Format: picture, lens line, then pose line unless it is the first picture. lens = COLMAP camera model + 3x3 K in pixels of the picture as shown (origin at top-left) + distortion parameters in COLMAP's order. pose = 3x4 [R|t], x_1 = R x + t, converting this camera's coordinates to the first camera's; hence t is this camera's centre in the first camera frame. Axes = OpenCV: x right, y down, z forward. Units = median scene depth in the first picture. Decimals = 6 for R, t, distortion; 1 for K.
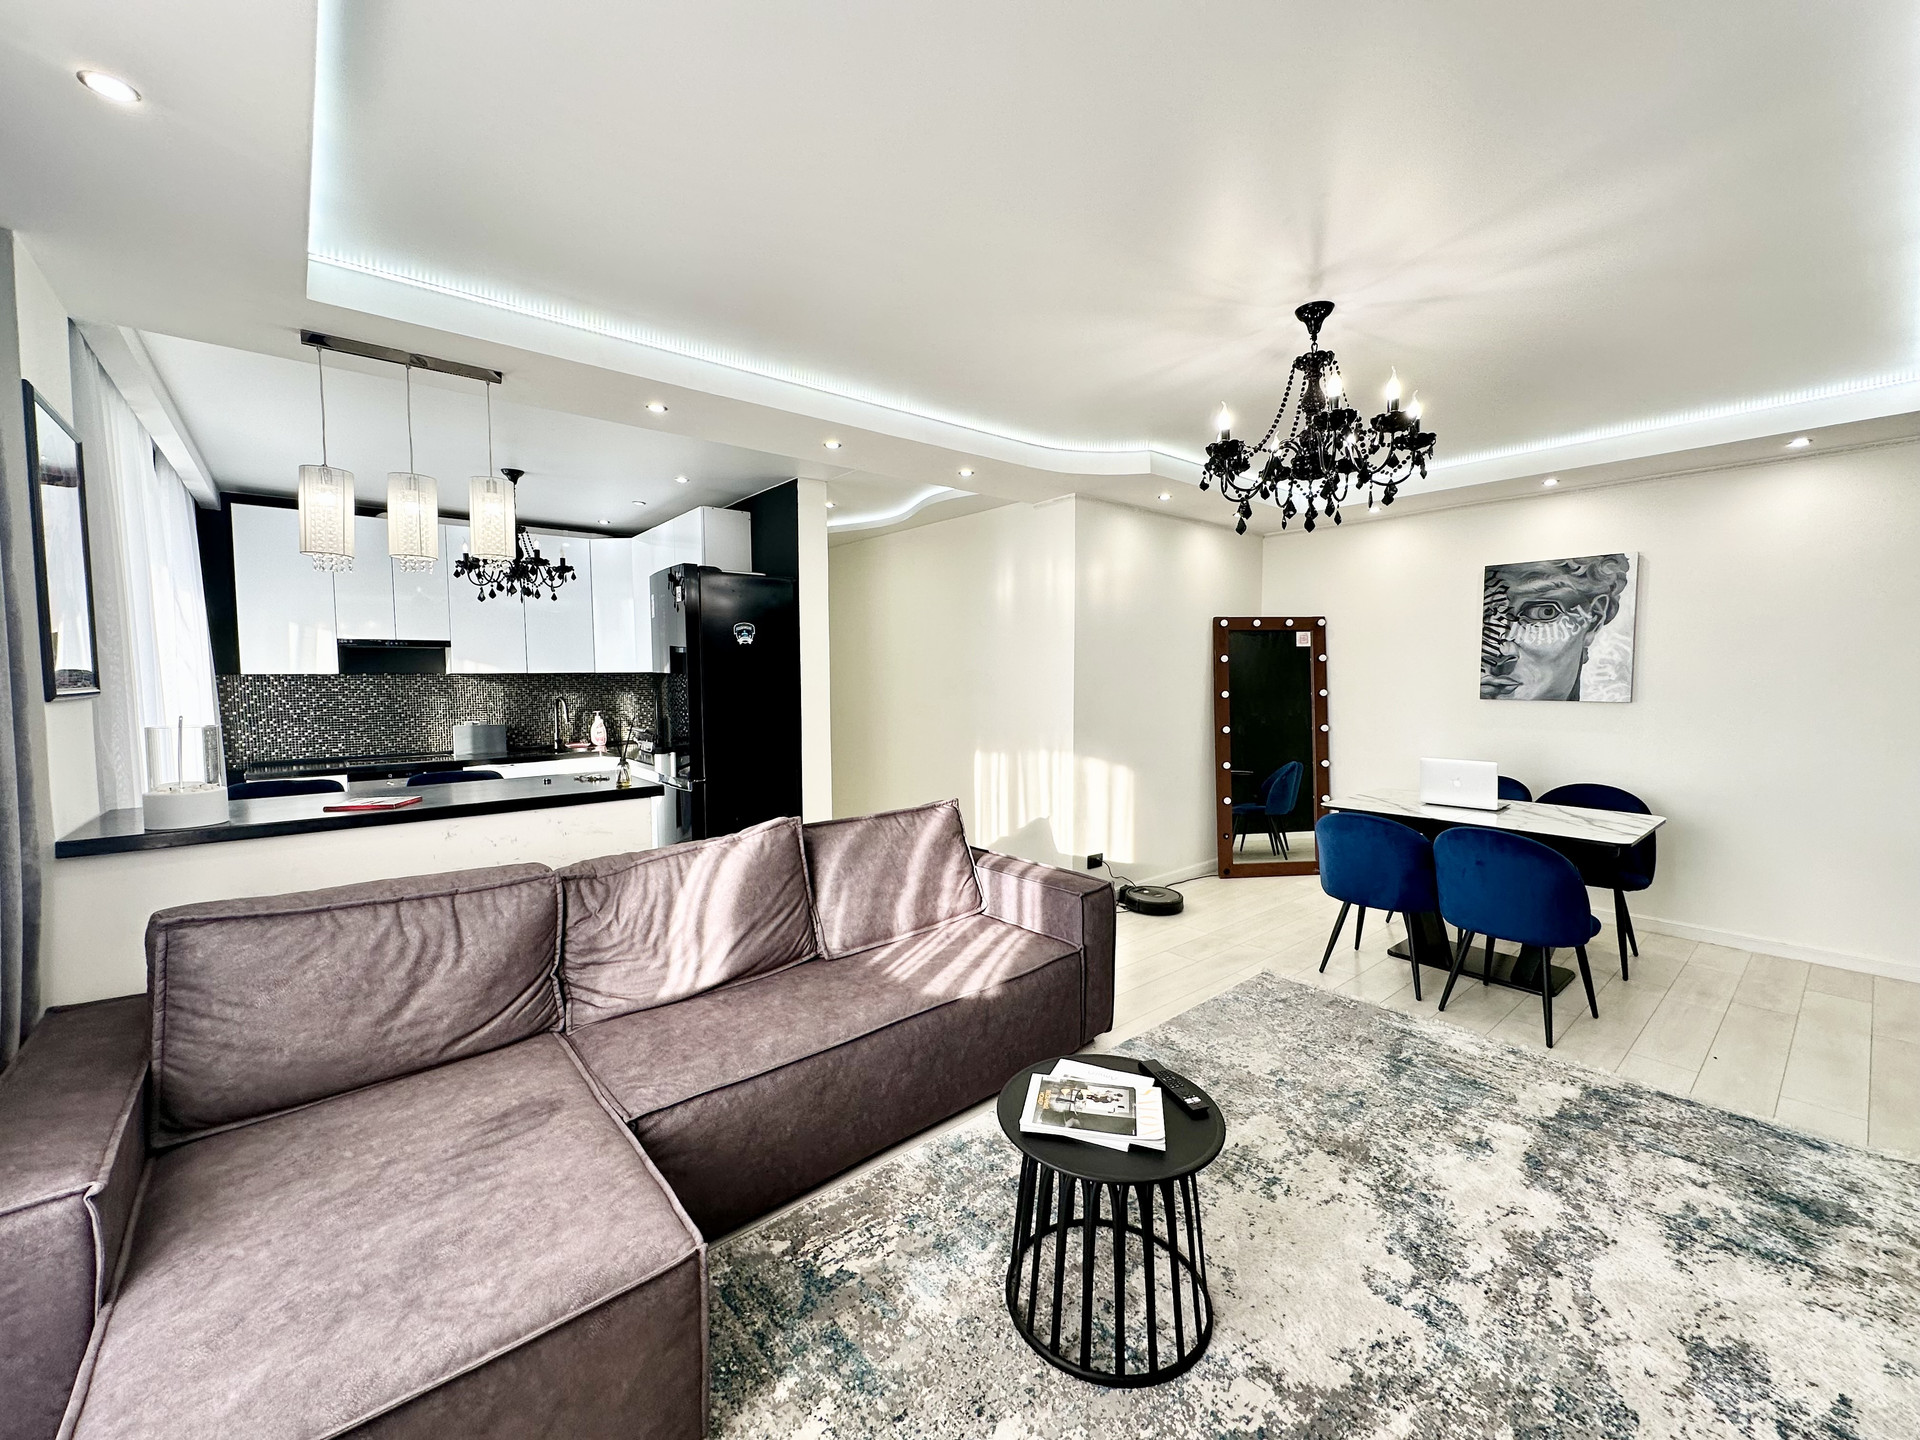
lens RADIAL K [[761.2, 0, 957.6], [0, 761.2, 720.3], [0, 0, 1]] dist [-0.000466, 0.000077]
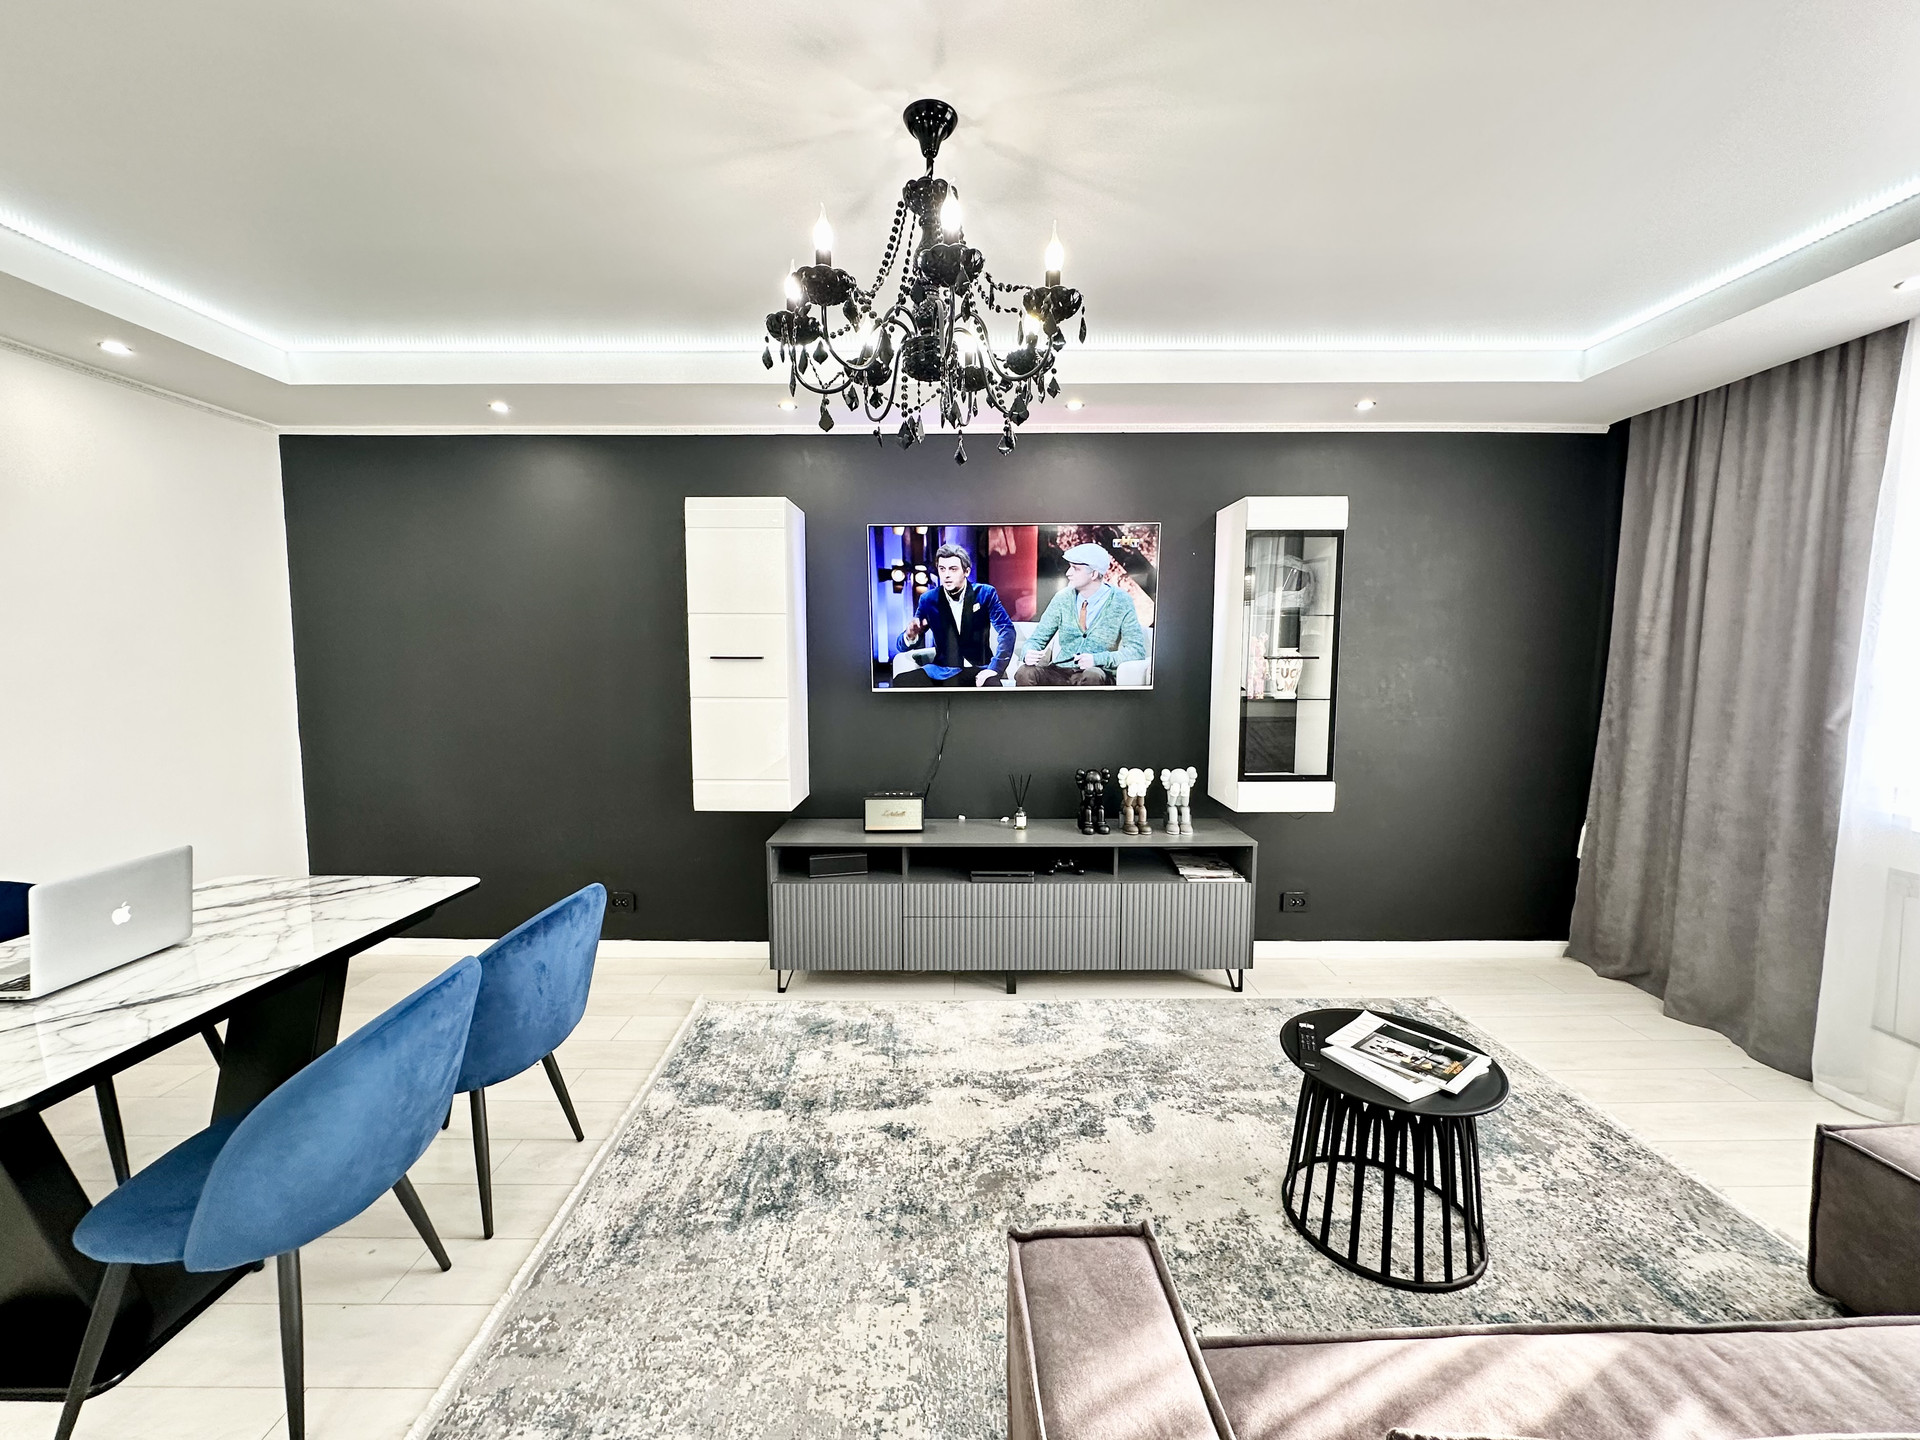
lens RADIAL K [[761.2, 0, 959.2], [0, 761.2, 719.0], [0, 0, 1]] dist [-0.000466, 0.000077]
pose [[-0.772036, -0.054017, 0.633279, 0.001484], [0.038885, 0.990501, 0.131892, -0.135447], [-0.634388, 0.126451, -0.762602, 1.943319]]
